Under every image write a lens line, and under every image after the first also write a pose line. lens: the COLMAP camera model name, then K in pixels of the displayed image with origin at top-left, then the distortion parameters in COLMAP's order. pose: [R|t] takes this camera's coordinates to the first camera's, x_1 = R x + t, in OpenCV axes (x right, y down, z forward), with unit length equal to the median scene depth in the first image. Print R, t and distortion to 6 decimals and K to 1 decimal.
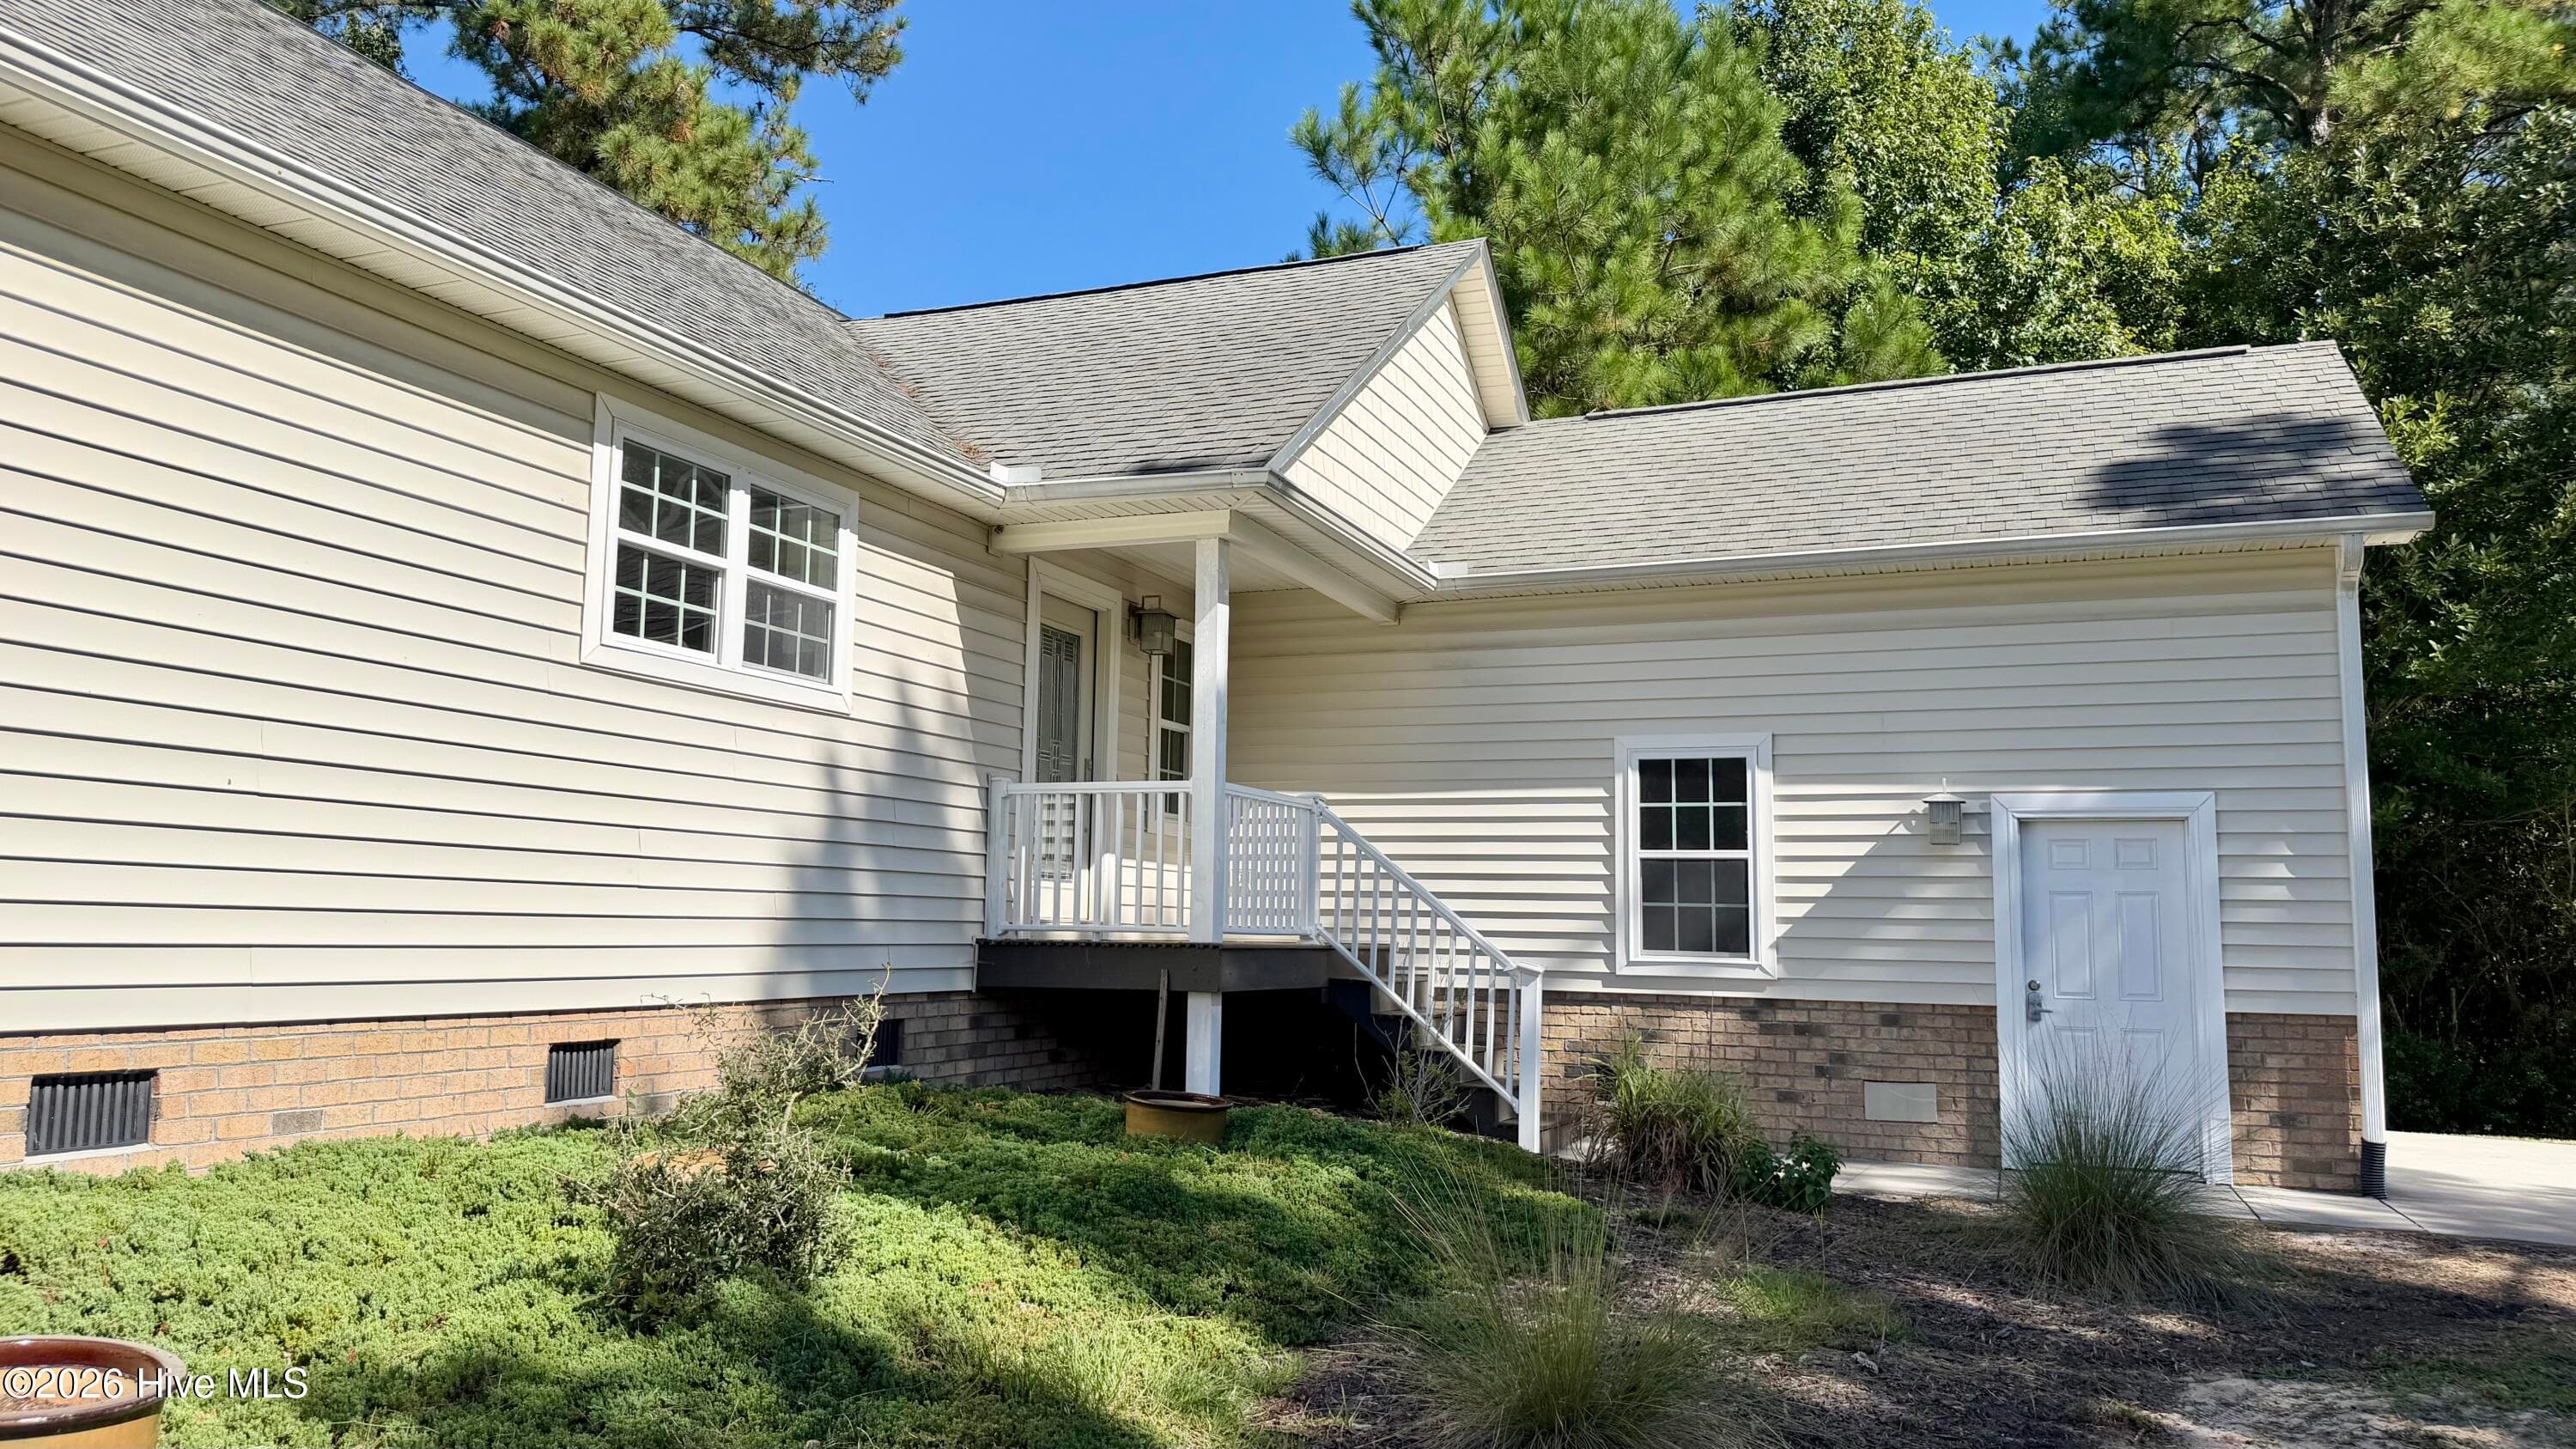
lens RADIAL K [[1807.1, 0, 1281.1], [0, 1807.1, 704.7], [0, 0, 1]] dist [0.009930, -0.015954]
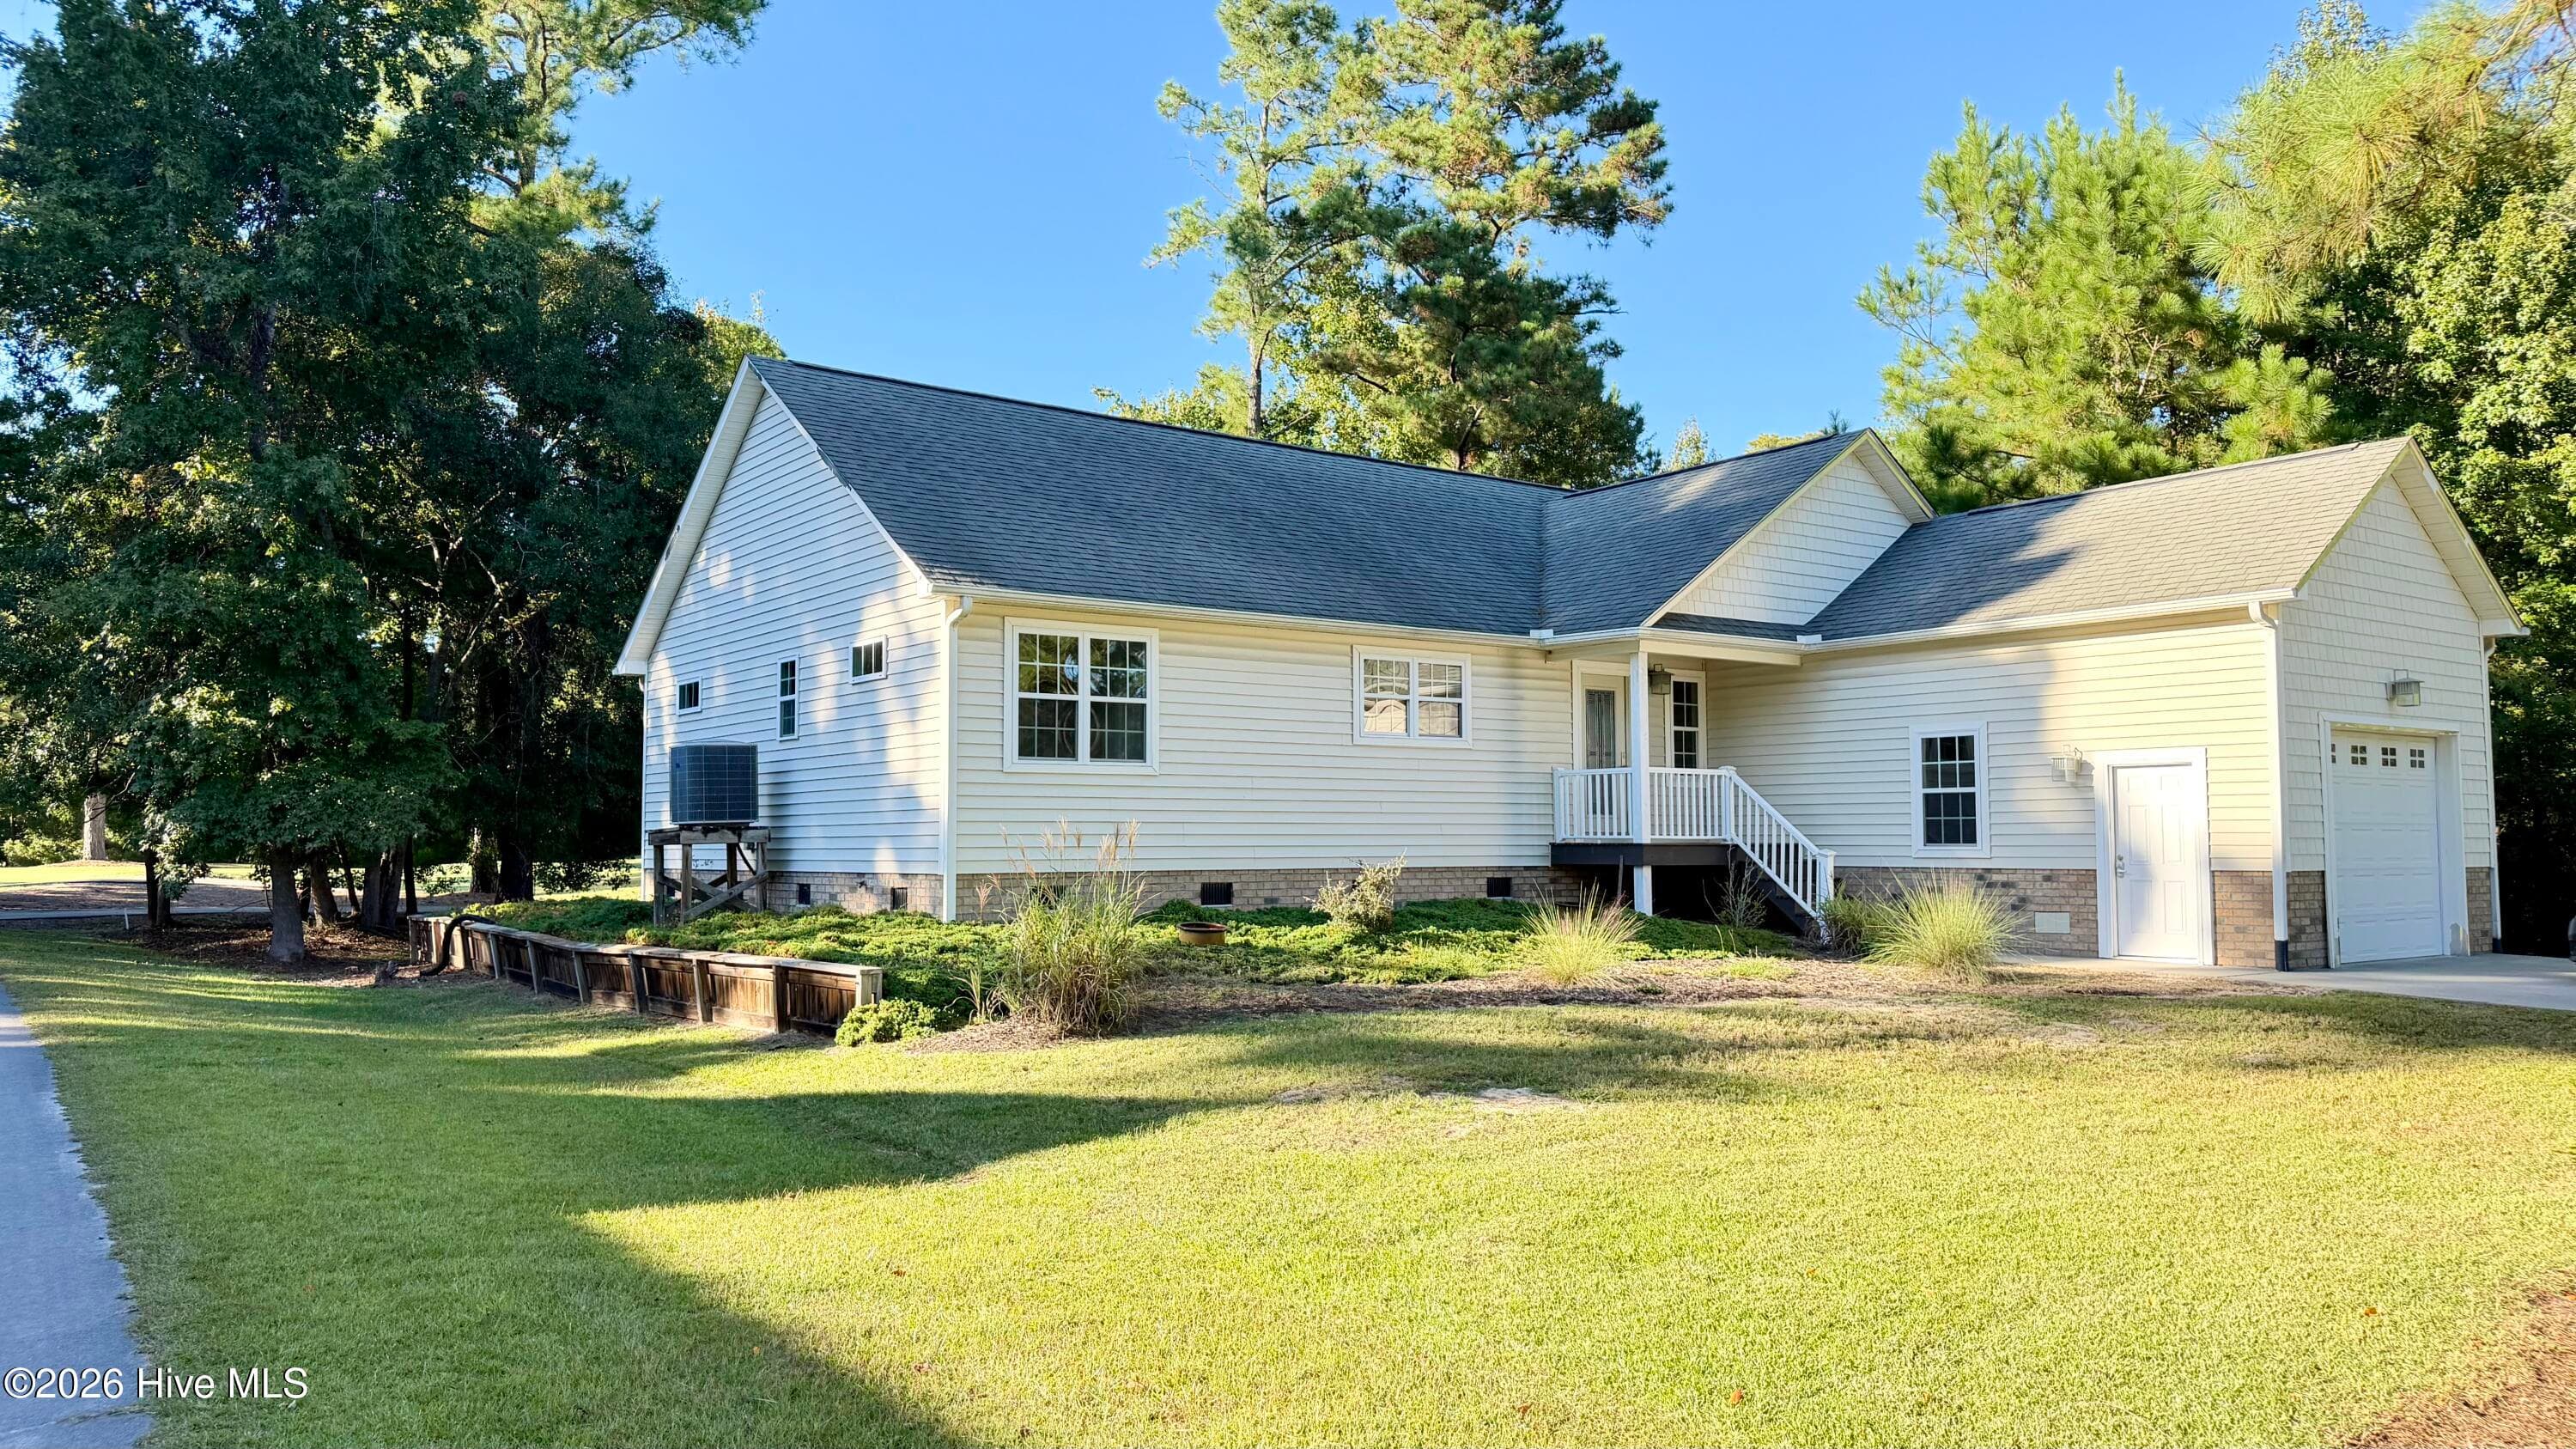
lens RADIAL K [[1807.1, 0, 1260.5], [0, 1807.1, 727.8], [0, 0, 1]] dist [0.009930, -0.015954]
pose [[0.846474, -0.053667, -0.529718, 0.316810], [0.079616, 0.996479, 0.026268, -0.042919], [0.526444, -0.064409, 0.847767, -0.467172]]
